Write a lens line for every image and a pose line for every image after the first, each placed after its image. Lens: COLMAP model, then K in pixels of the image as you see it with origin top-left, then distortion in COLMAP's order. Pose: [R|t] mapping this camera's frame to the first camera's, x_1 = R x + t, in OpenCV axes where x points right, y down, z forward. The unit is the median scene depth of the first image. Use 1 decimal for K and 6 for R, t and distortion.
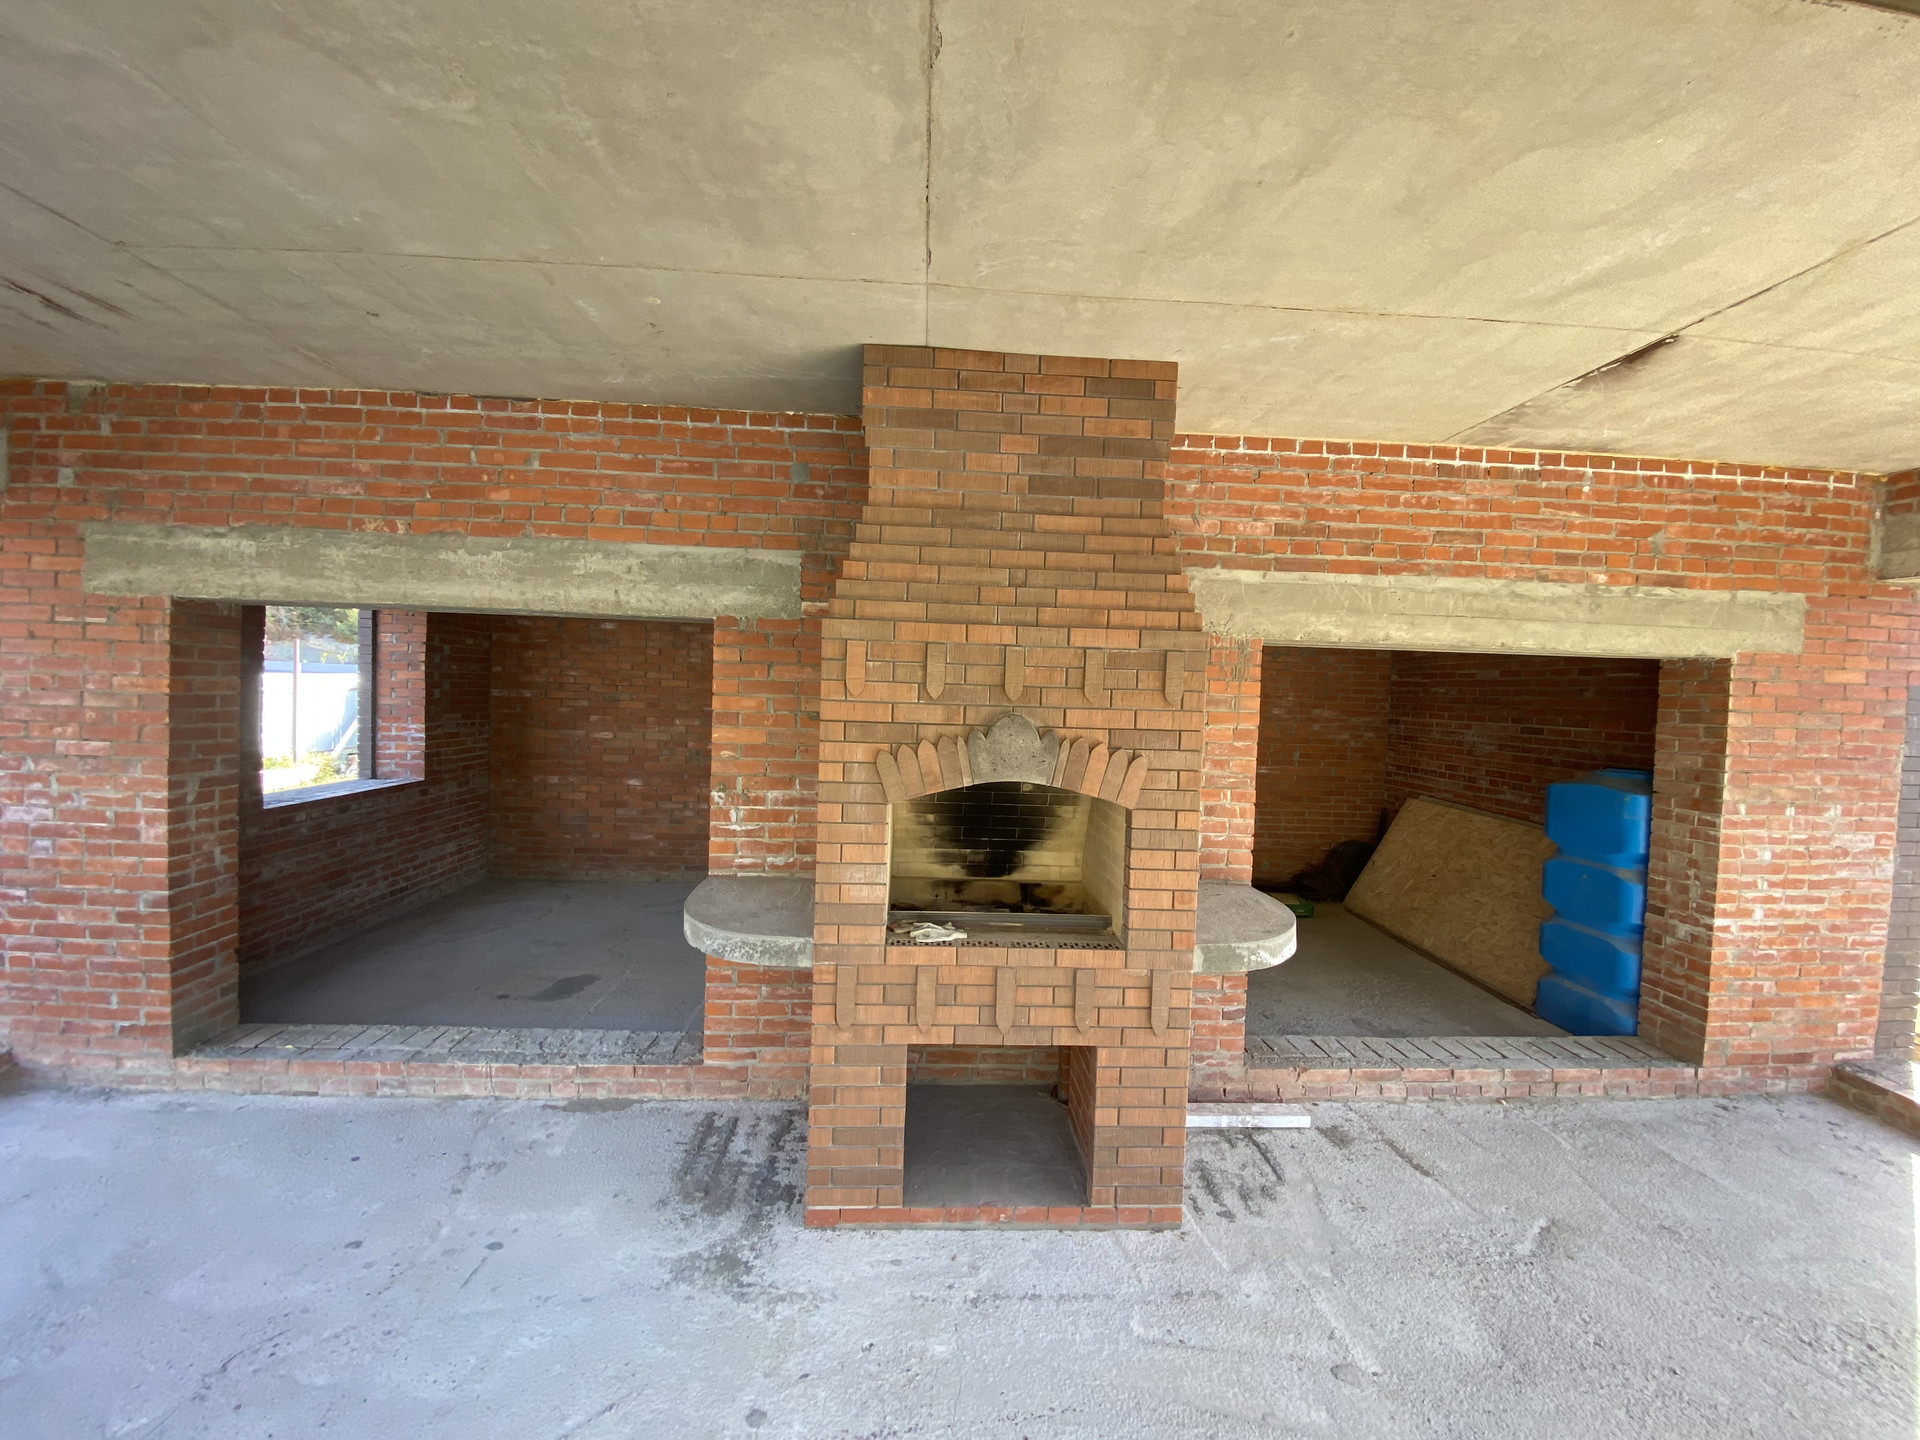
lens RADIAL K [[778.9, 0, 963.8], [0, 778.9, 730.8], [0, 0, 1]] dist [-0.005003, -0.006239]
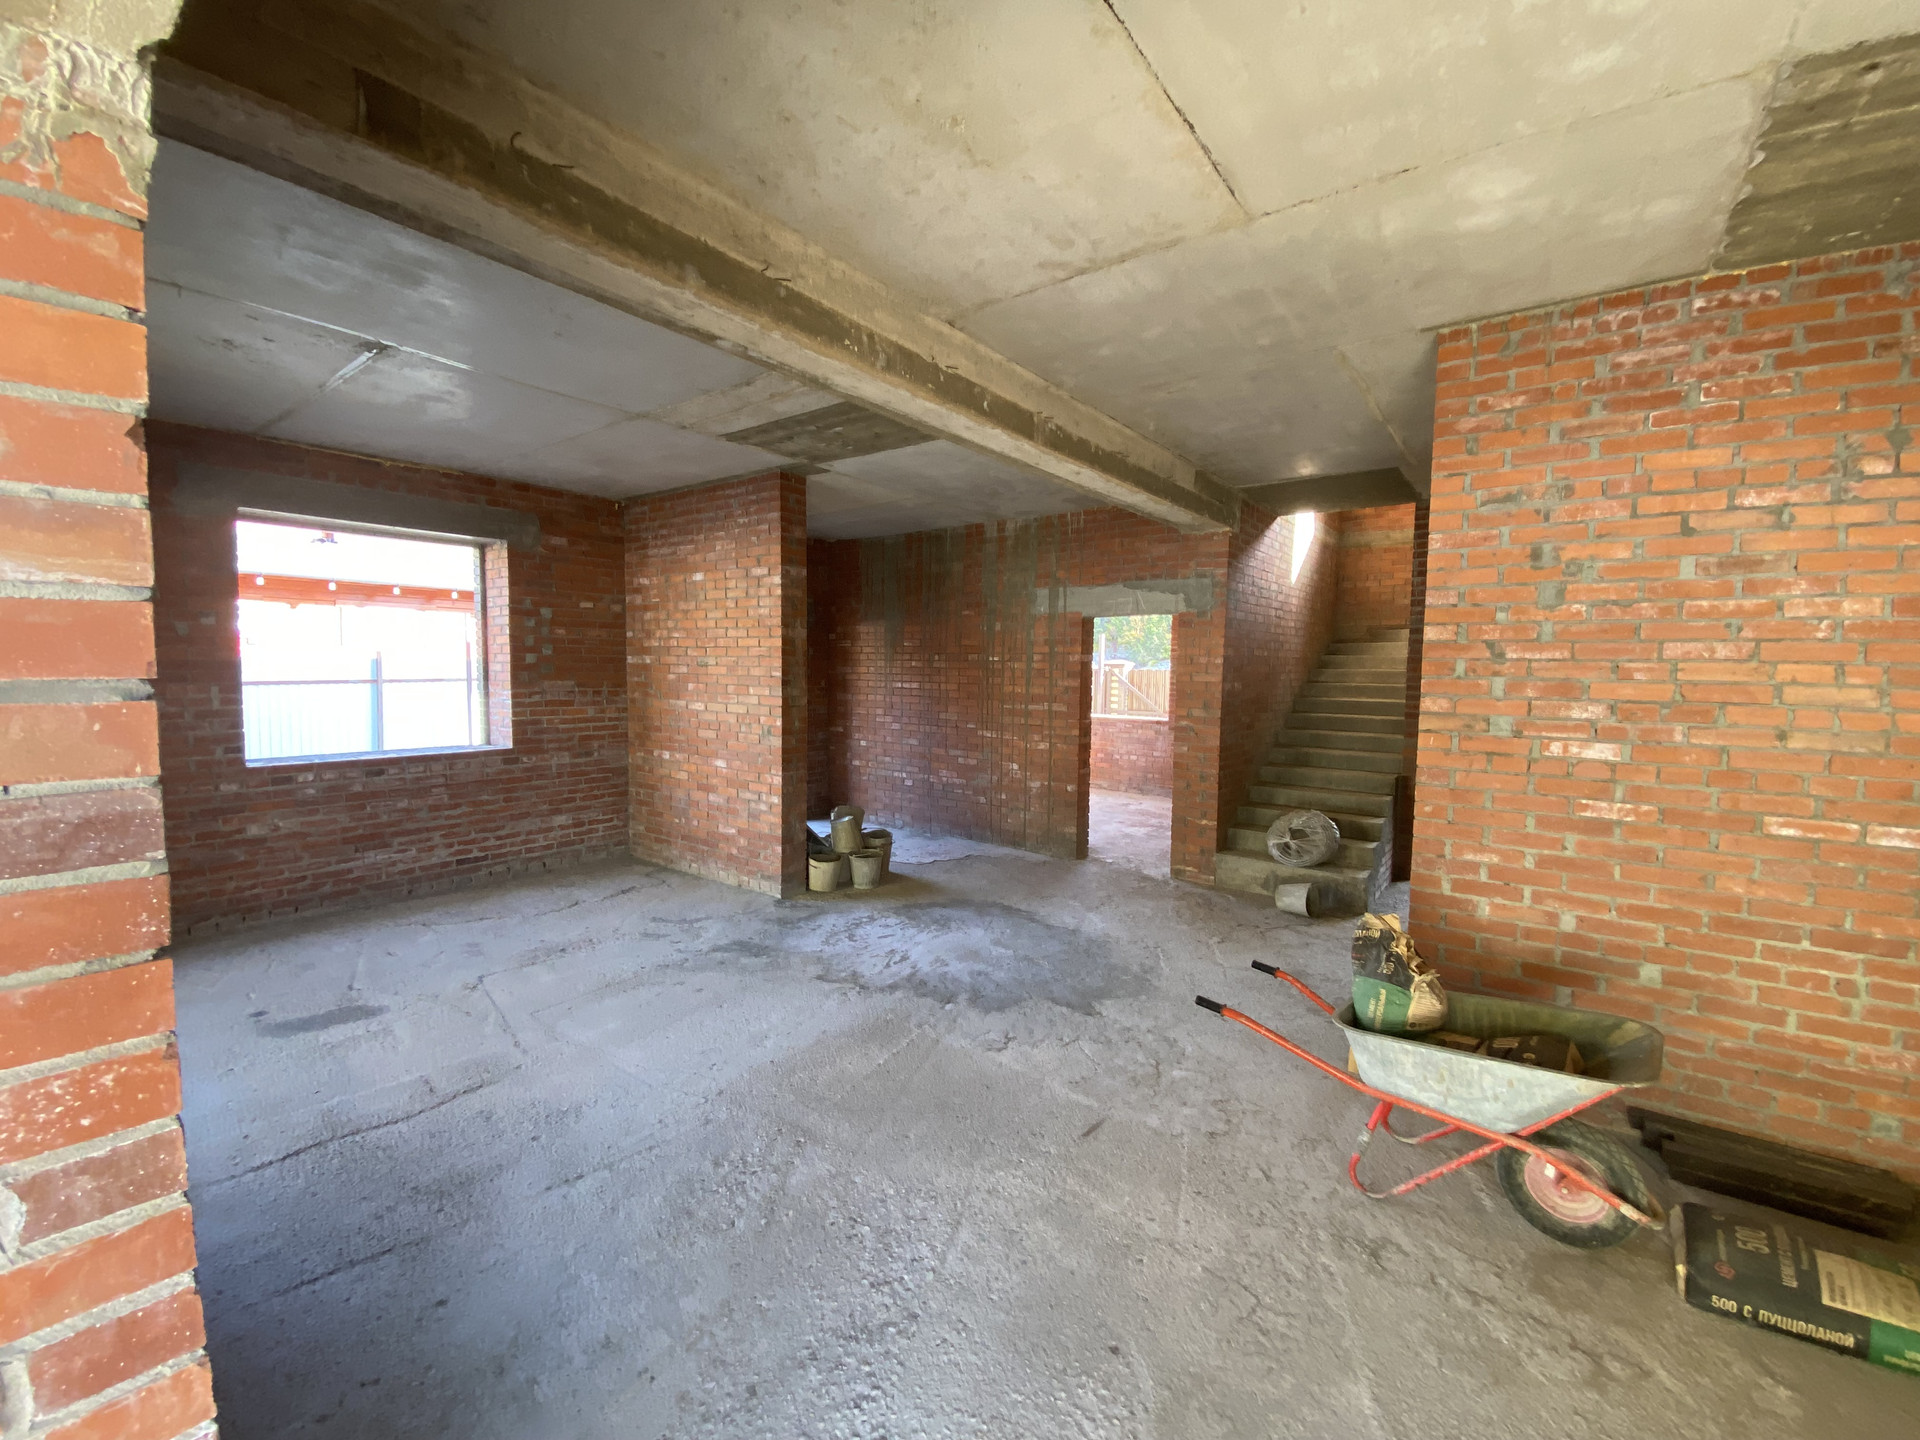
lens RADIAL K [[770.5, 0, 960.0], [0, 770.5, 724.9], [0, 0, 1]] dist [0.014952, -0.017714]
pose [[0.765140, 0.025748, -0.643348, 0.328927], [-0.020351, 0.999668, 0.015805, 0.007156], [0.643542, 0.001000, 0.765410, 0.581799]]
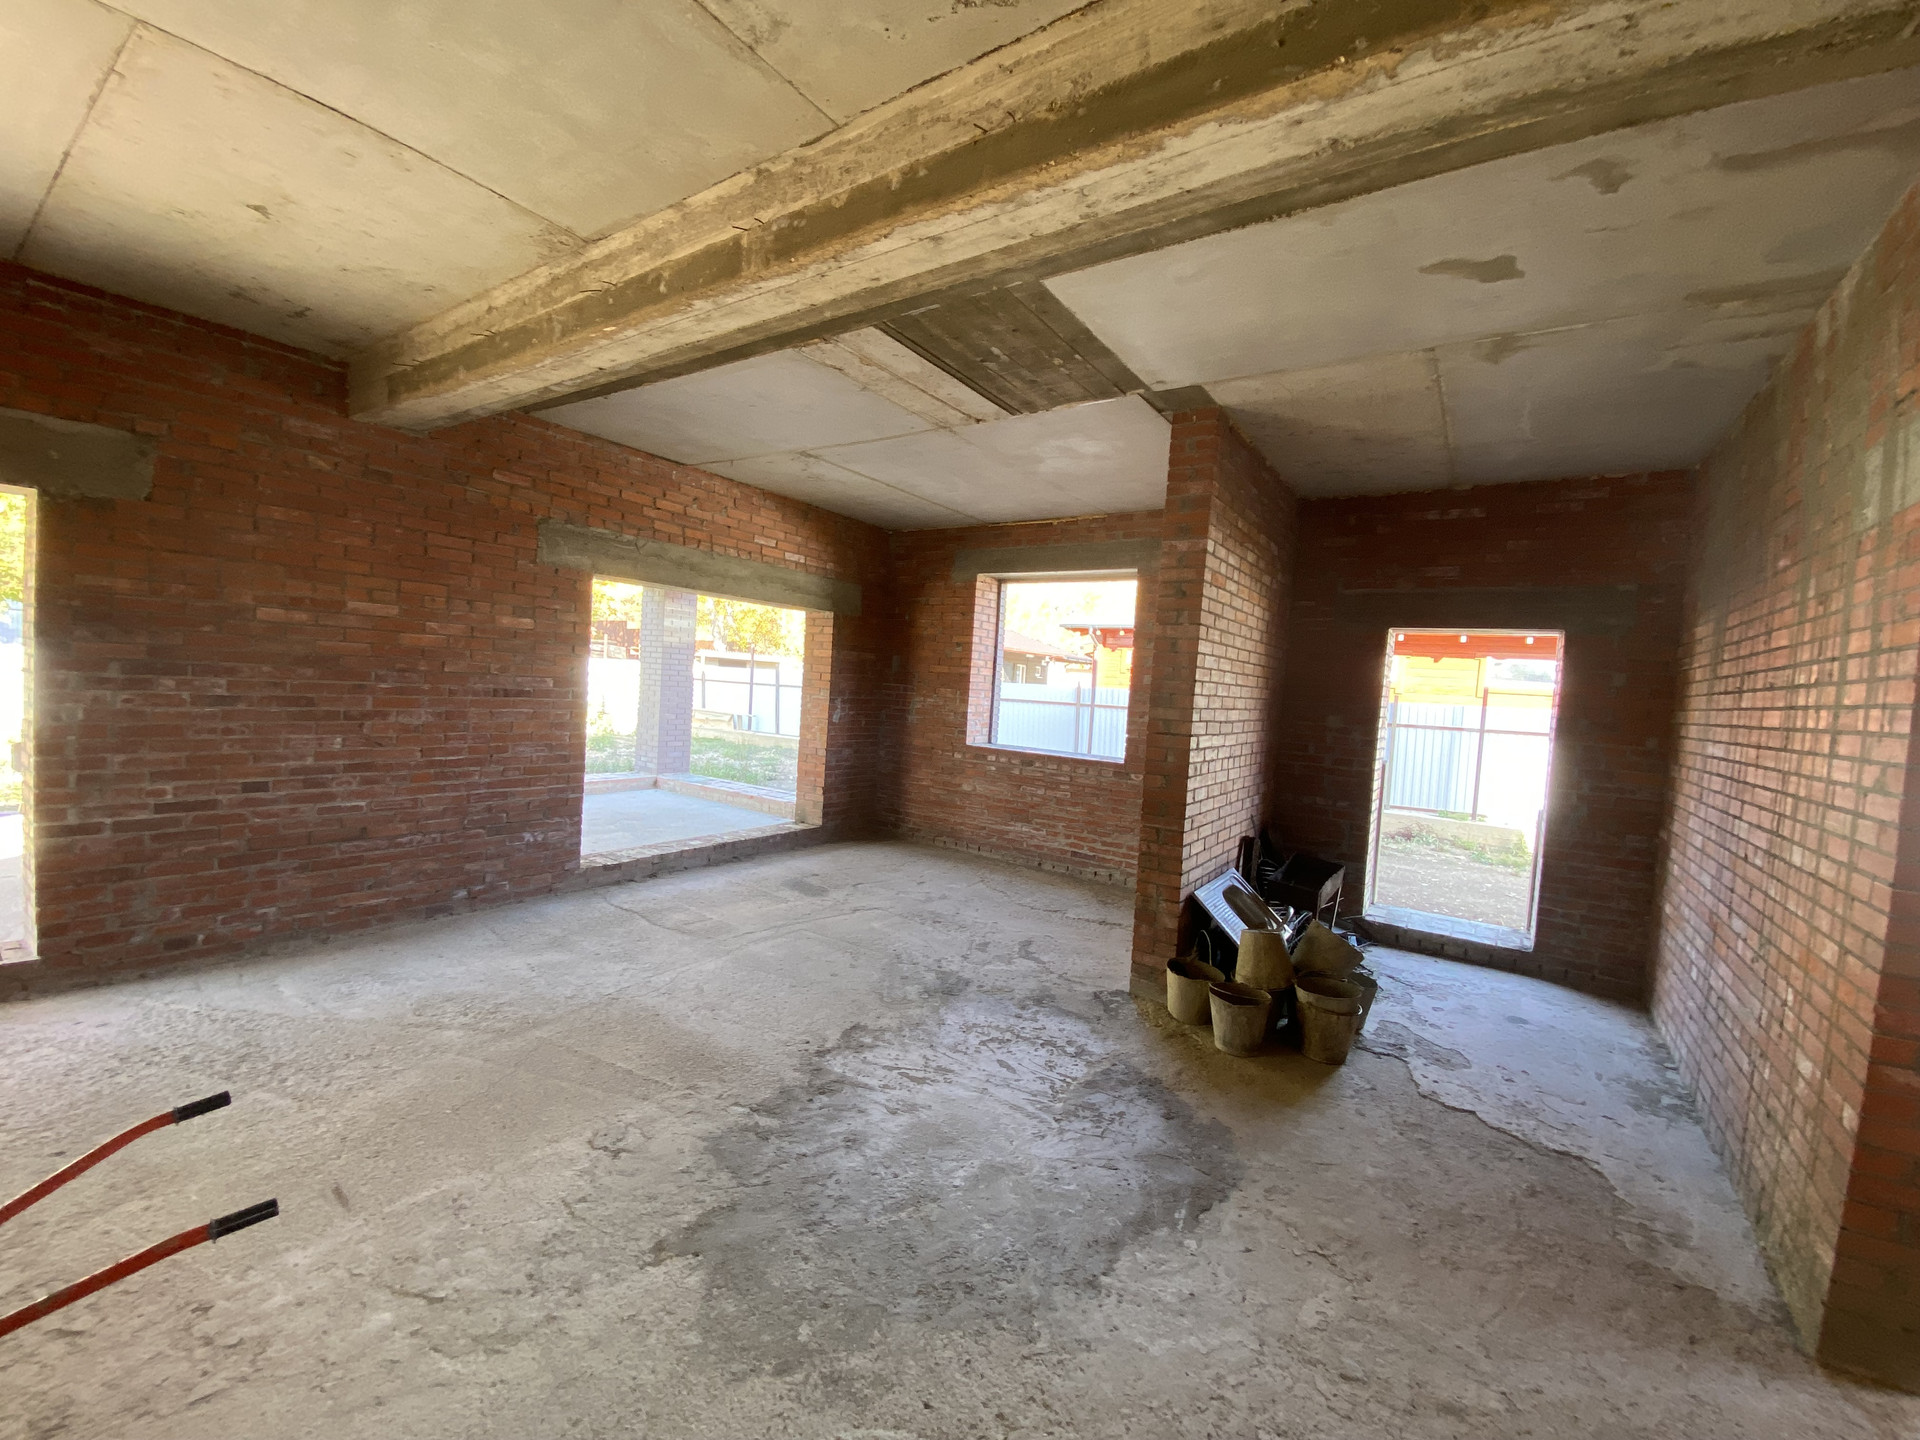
lens RADIAL K [[770.5, 0, 962.4], [0, 770.5, 723.3], [0, 0, 1]] dist [0.014952, -0.017714]
pose [[-0.606719, -0.027804, -0.794430, 0.221850], [-0.121856, 0.990829, 0.058386, -0.019938], [0.785521, 0.132230, -0.604543, 1.346573]]
